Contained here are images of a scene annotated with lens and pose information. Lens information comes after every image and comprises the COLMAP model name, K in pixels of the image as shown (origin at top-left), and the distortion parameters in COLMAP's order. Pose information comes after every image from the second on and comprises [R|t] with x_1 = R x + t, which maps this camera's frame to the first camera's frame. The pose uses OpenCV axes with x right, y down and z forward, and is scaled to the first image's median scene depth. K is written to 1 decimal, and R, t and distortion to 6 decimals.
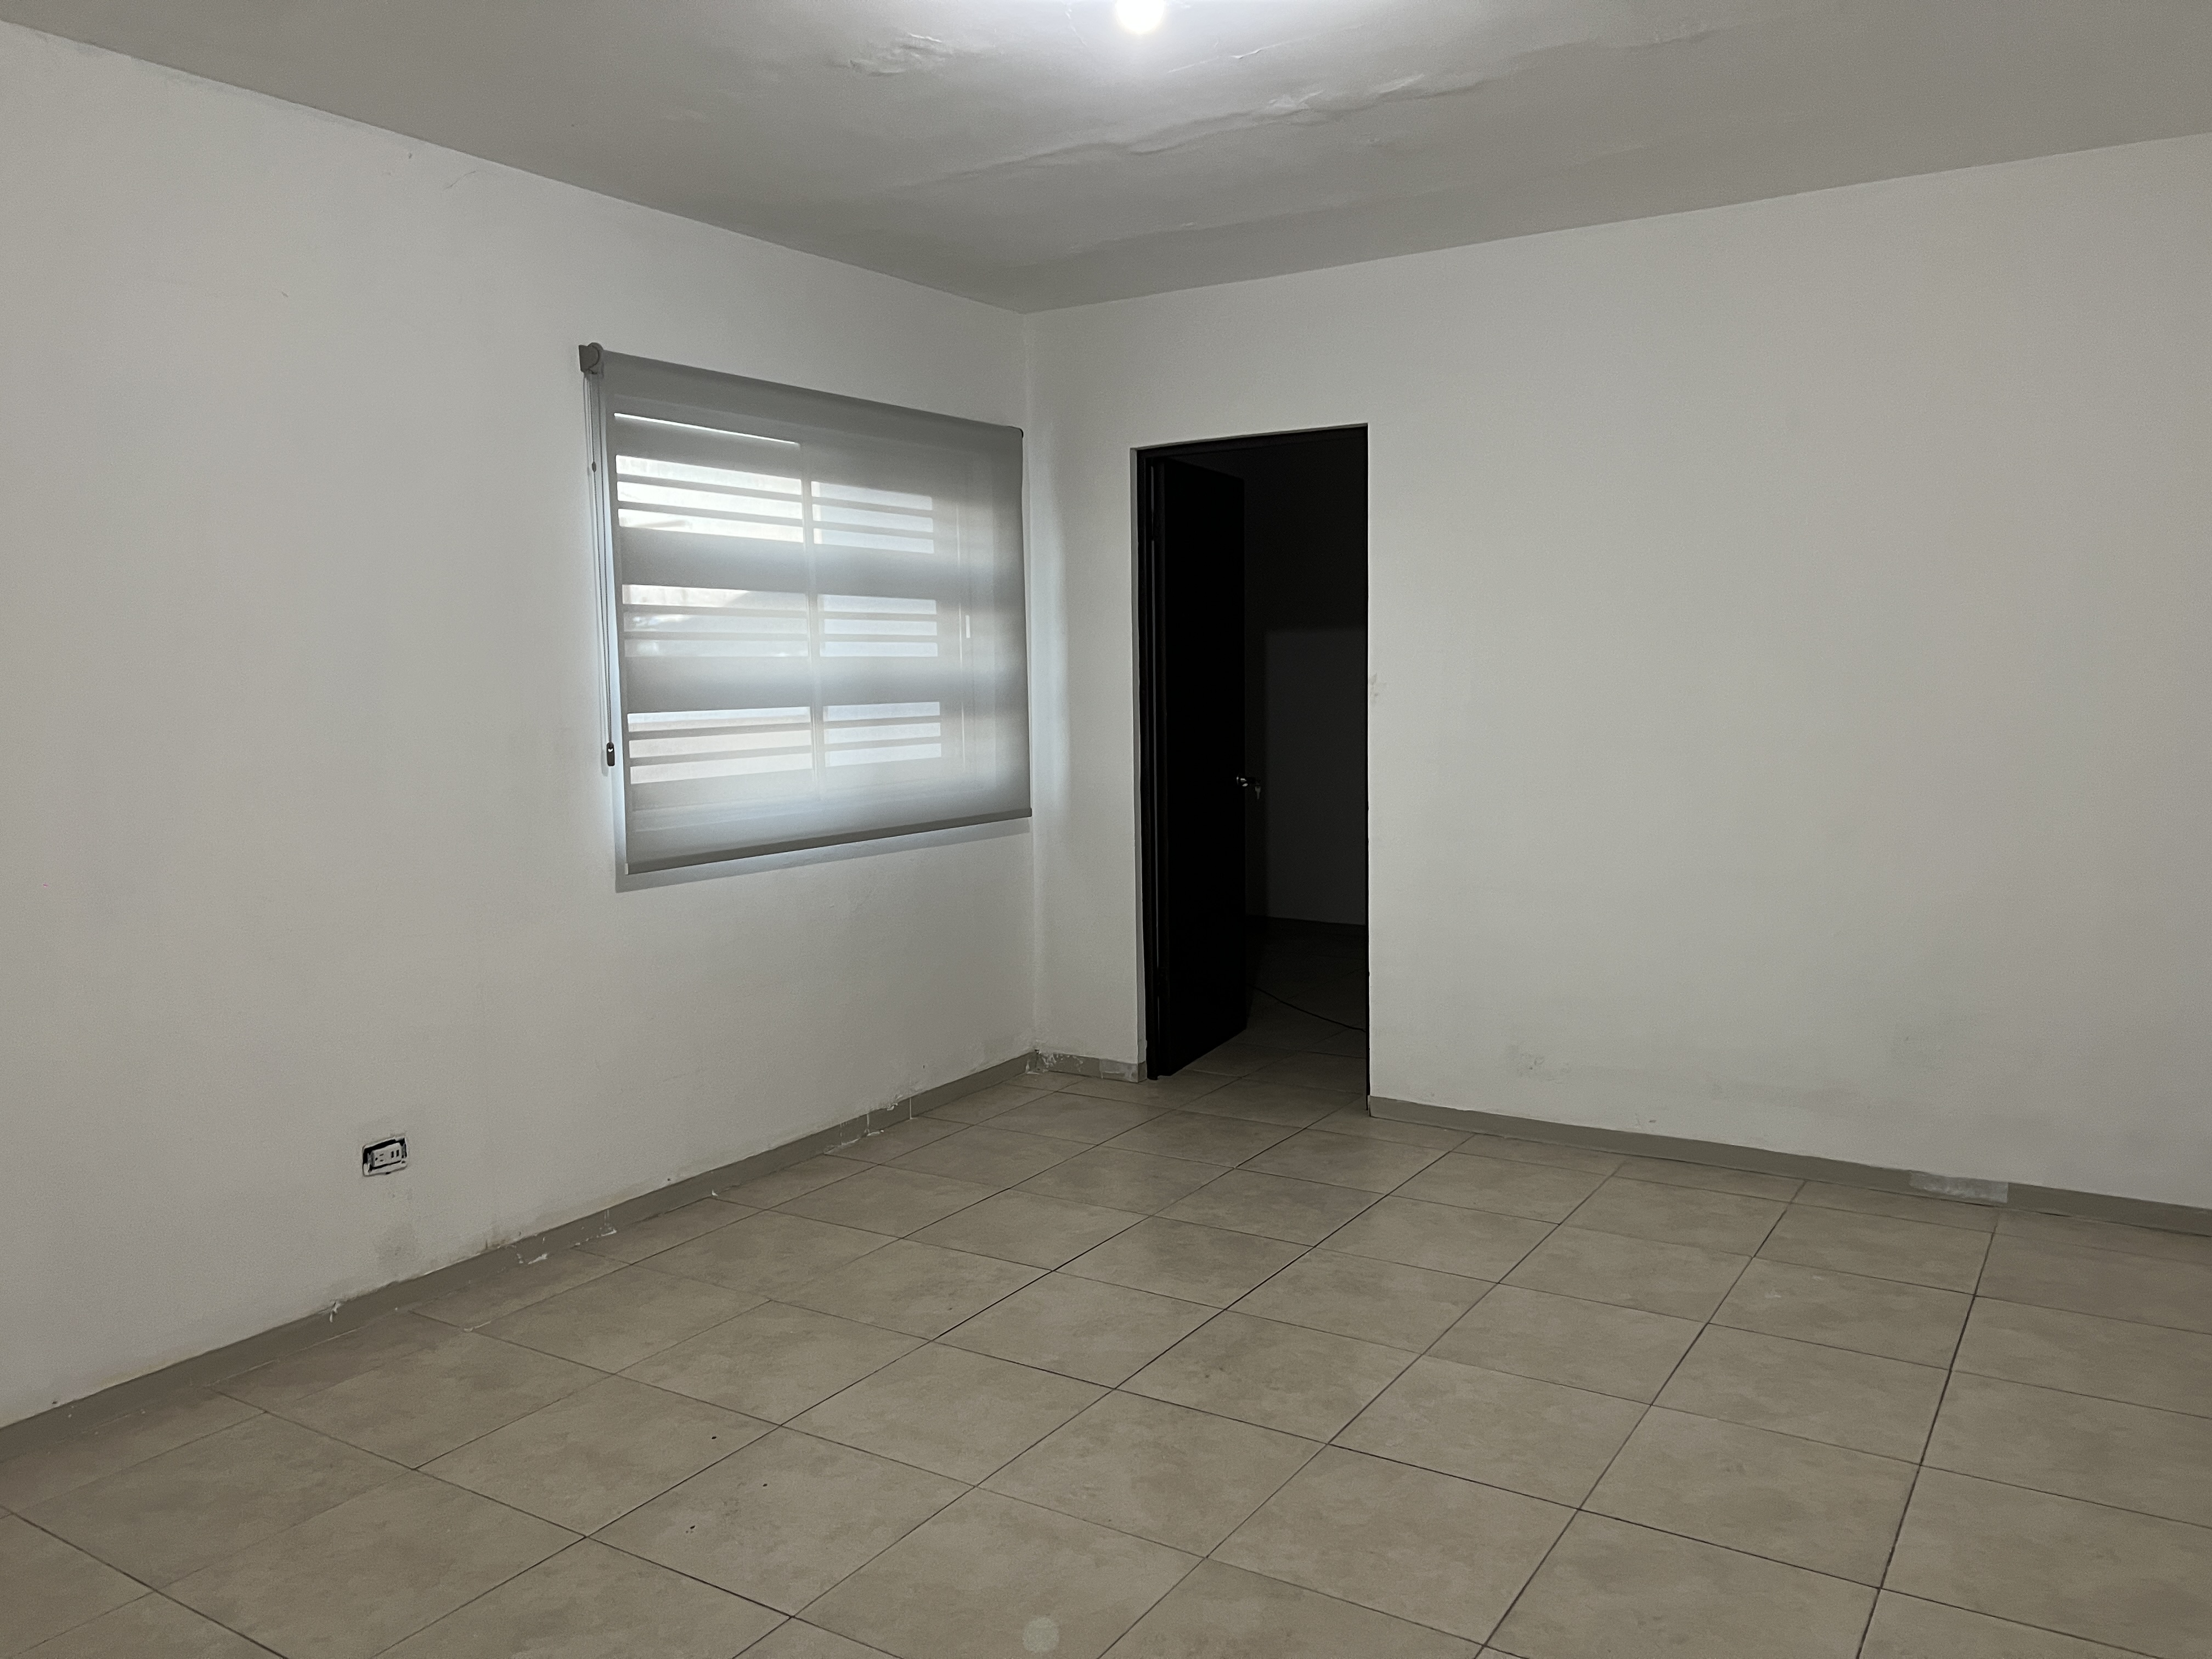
lens RADIAL K [[1661.4, 0, 1118.3], [0, 1661.4, 838.8], [0, 0, 1]] dist [0.052485, -0.063124]
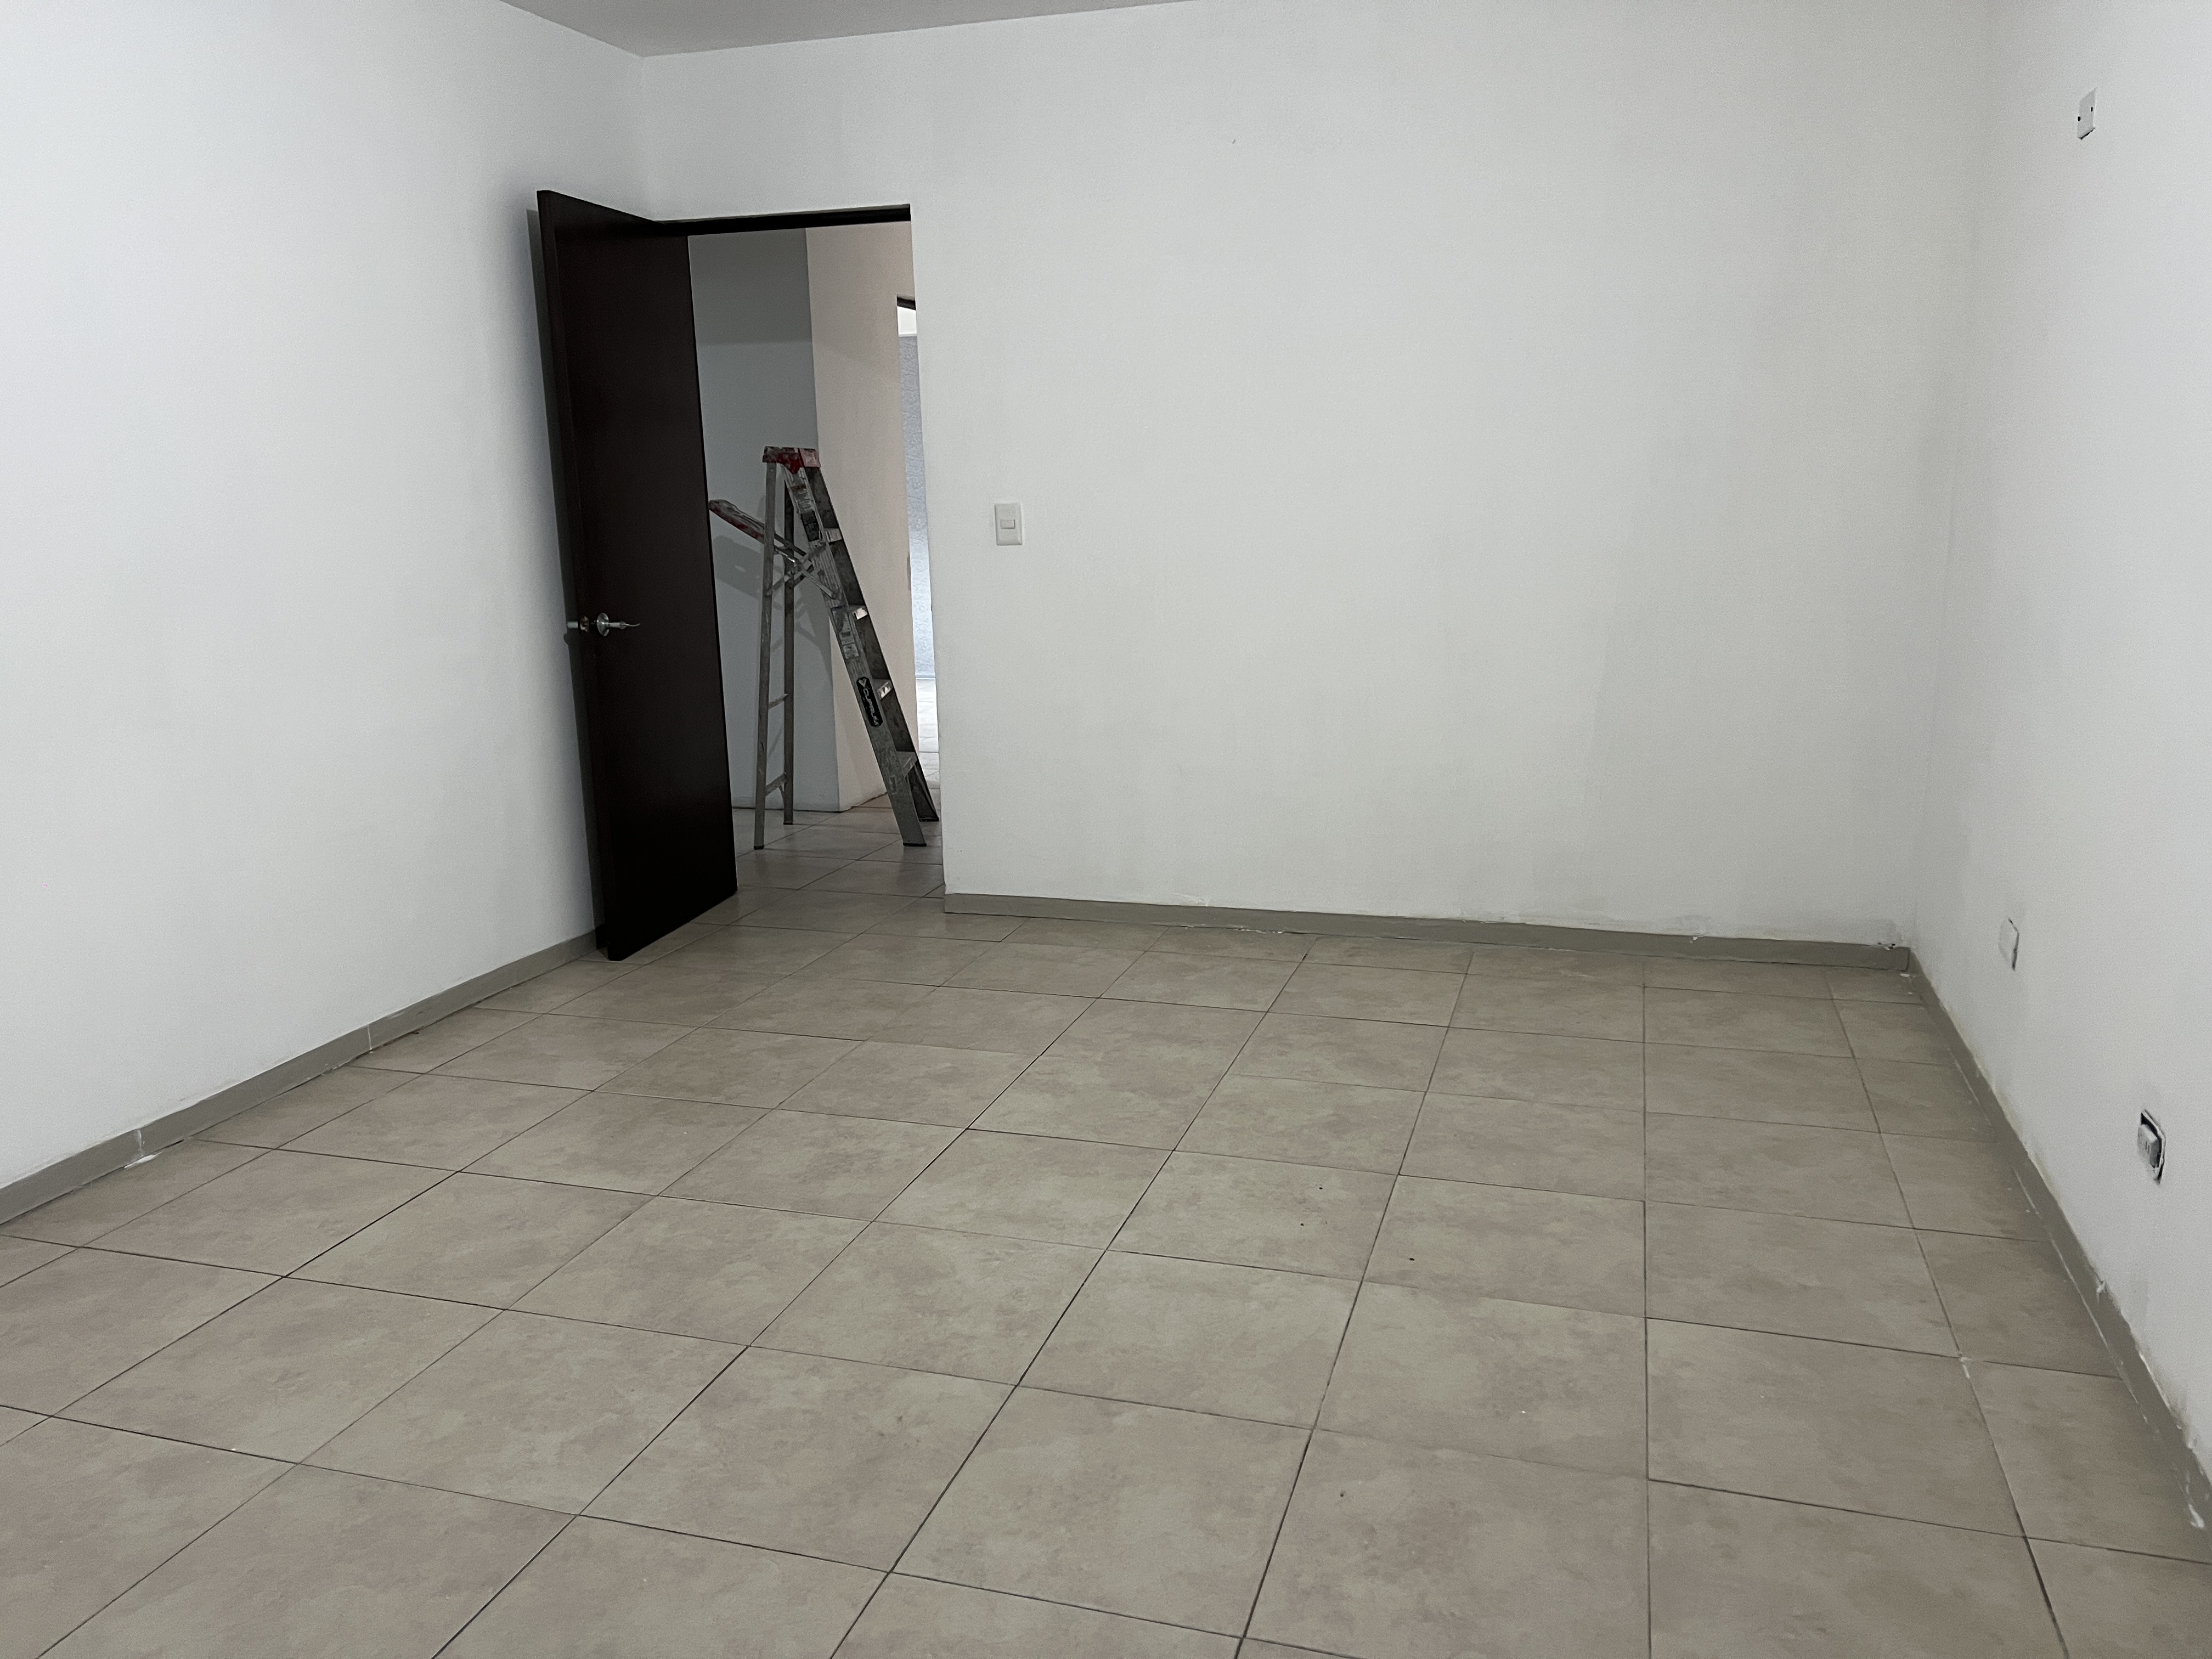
lens RADIAL K [[1661.4, 0, 1118.3], [0, 1661.4, 838.8], [0, 0, 1]] dist [0.052485, -0.063124]
pose [[-0.966039, 0.091832, -0.241529, 0.127138], [0.011921, 0.949561, 0.313354, -0.167722], [0.258123, 0.299833, -0.918408, 1.802213]]
